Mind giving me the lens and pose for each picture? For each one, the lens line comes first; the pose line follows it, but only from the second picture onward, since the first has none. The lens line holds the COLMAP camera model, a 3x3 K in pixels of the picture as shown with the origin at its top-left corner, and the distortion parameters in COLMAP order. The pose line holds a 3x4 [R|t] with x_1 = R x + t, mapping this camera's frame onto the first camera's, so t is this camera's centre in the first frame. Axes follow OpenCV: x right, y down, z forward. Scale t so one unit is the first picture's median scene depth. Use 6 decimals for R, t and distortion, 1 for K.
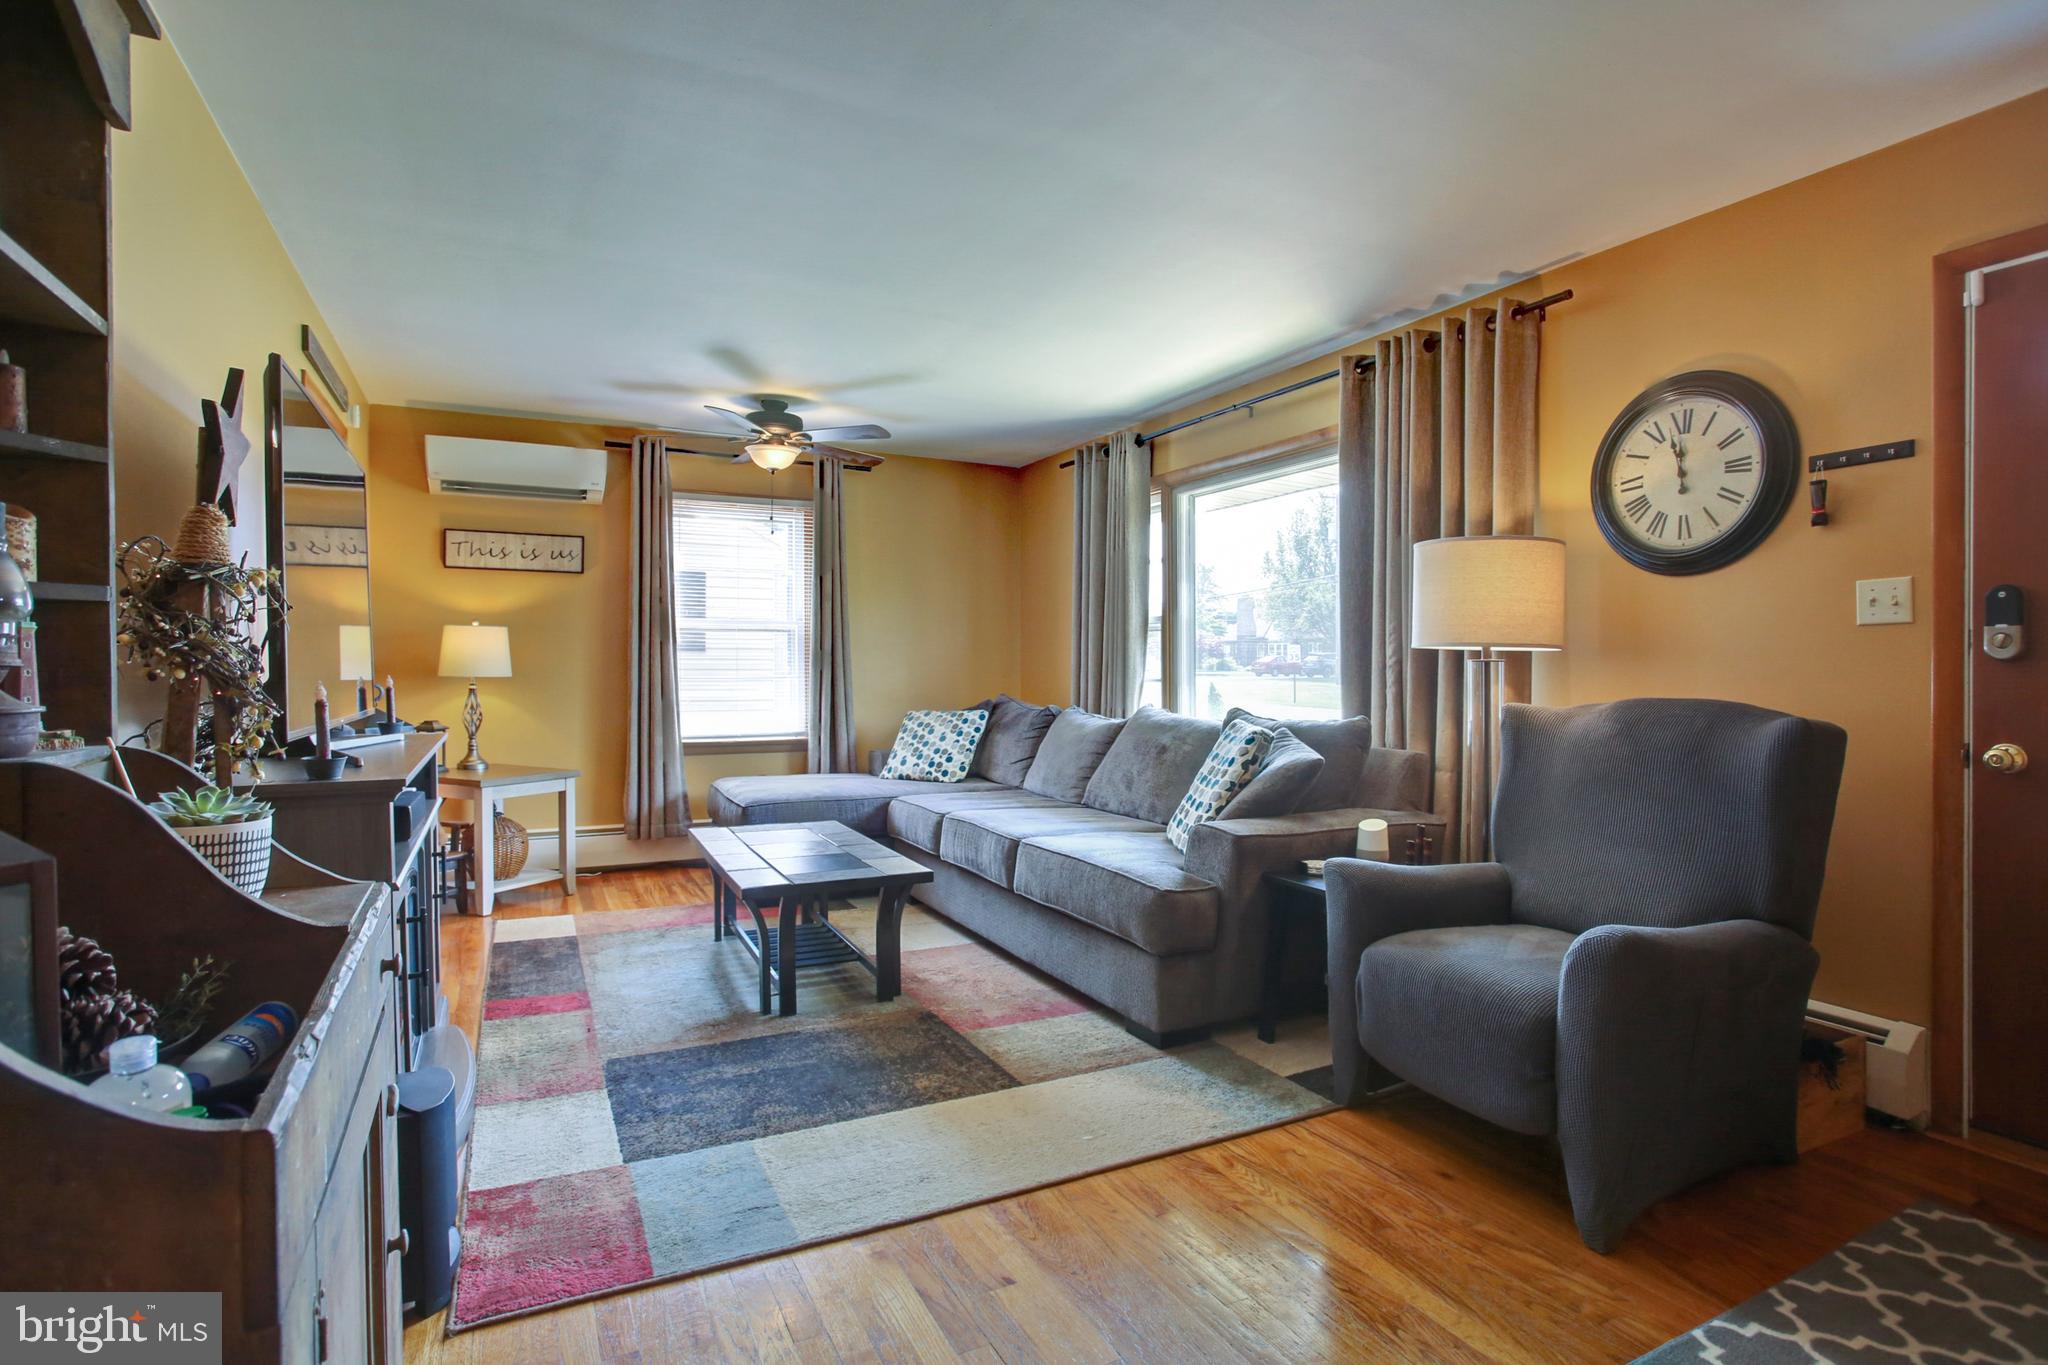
lens RADIAL K [[1015.9, 0, 1022.6], [0, 1015.9, 666.2], [0, 0, 1]] dist [-0.044988, 0.012997]
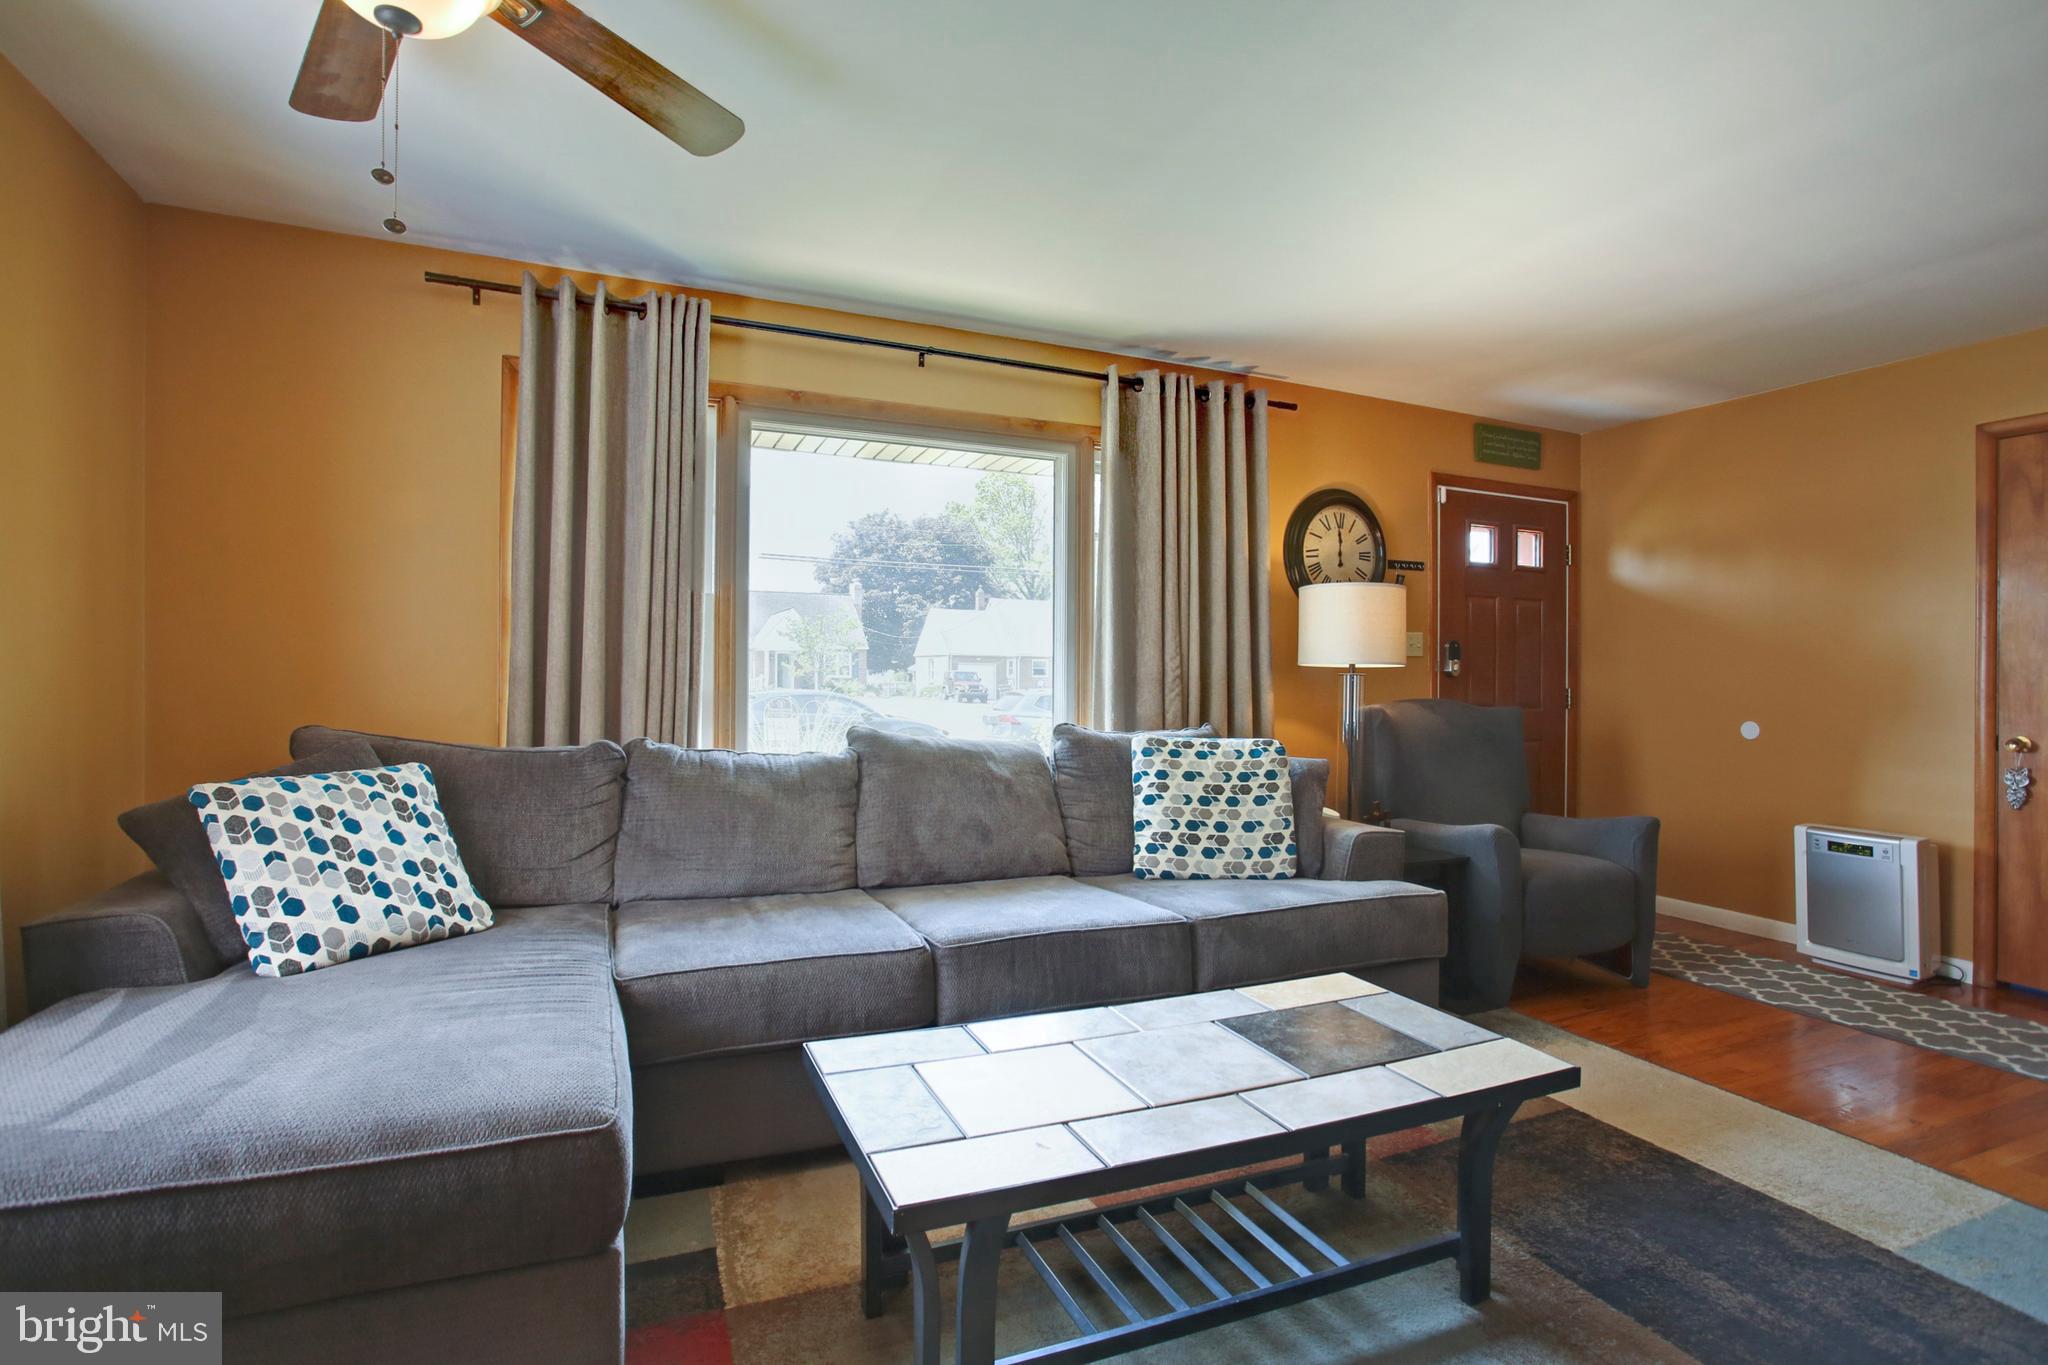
lens RADIAL K [[1015.9, 0, 1029.5], [0, 1015.9, 689.5], [0, 0, 1]] dist [-0.044988, 0.012997]
pose [[0.046323, -0.005638, 0.998911, -0.656047], [-0.003397, 0.999977, 0.005801, 0.006997], [-0.998921, -0.003662, 0.046302, 0.991115]]
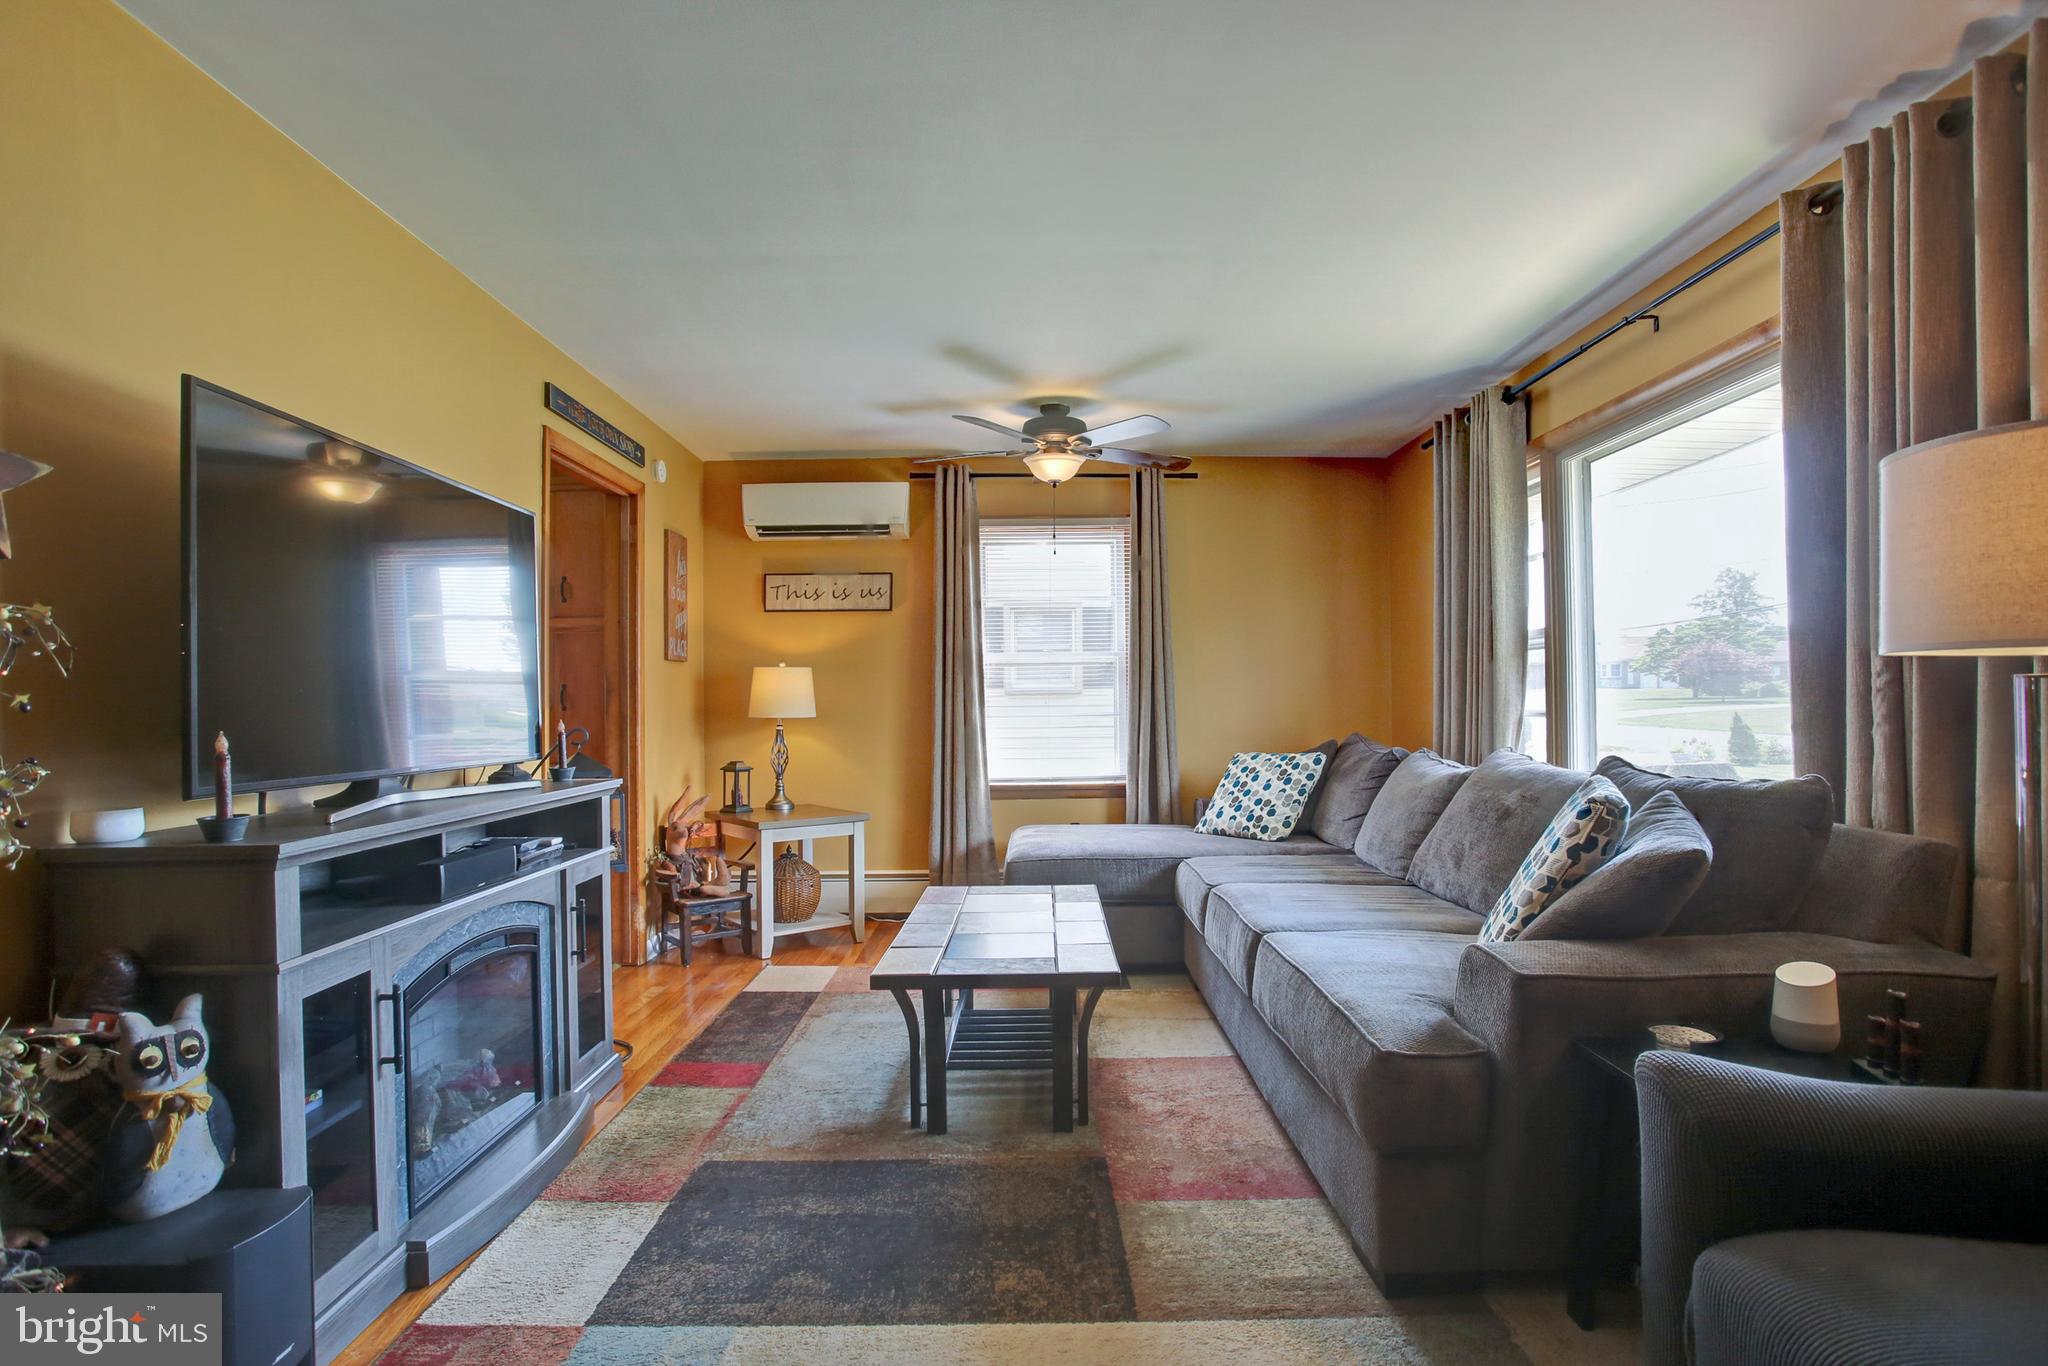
lens RADIAL K [[1015.9, 0, 1023.9], [0, 1015.9, 693.6], [0, 0, 1]] dist [-0.044988, 0.012997]
pose [[0.897972, -0.017623, -0.439699, 0.157861], [0.014556, 0.999841, -0.010347, 0.000739], [0.439811, 0.002891, 0.898086, 0.244093]]
